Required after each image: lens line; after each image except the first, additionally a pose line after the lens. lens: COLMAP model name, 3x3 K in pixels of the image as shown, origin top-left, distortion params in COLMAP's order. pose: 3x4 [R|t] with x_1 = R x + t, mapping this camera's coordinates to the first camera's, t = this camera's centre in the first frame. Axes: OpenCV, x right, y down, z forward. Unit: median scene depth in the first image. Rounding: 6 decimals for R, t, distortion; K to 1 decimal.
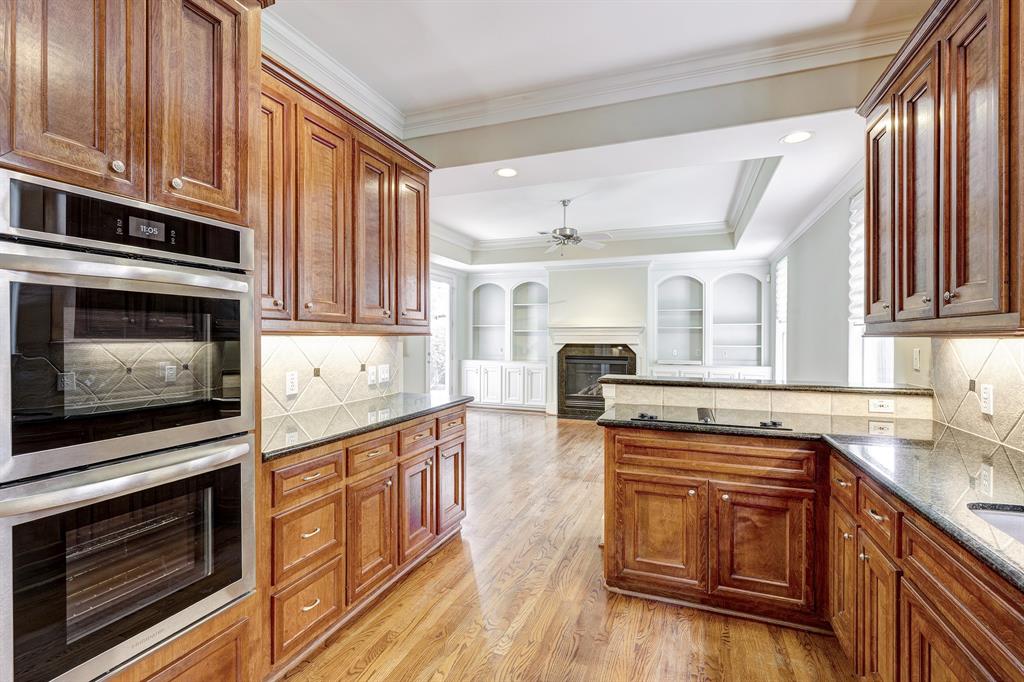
lens RADIAL K [[468.2, 0, 512.0], [0, 468.2, 341.0], [0, 0, 1]] dist [0.000095, 0.000303]
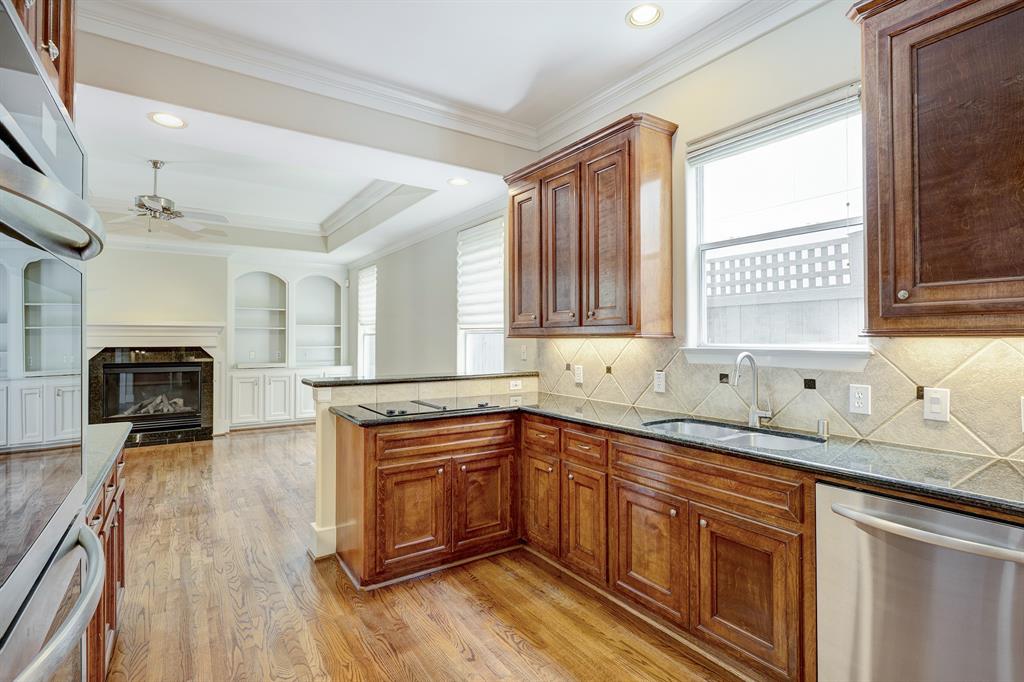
lens RADIAL K [[491.3, 0, 511.5], [0, 491.3, 336.5], [0, 0, 1]] dist [-0.001087, -0.000209]
pose [[0.572969, 0.002192, 0.819574, -0.504422], [0.007864, 0.999936, -0.008173, -0.000189], [-0.819539, 0.011128, 0.572915, 0.145155]]
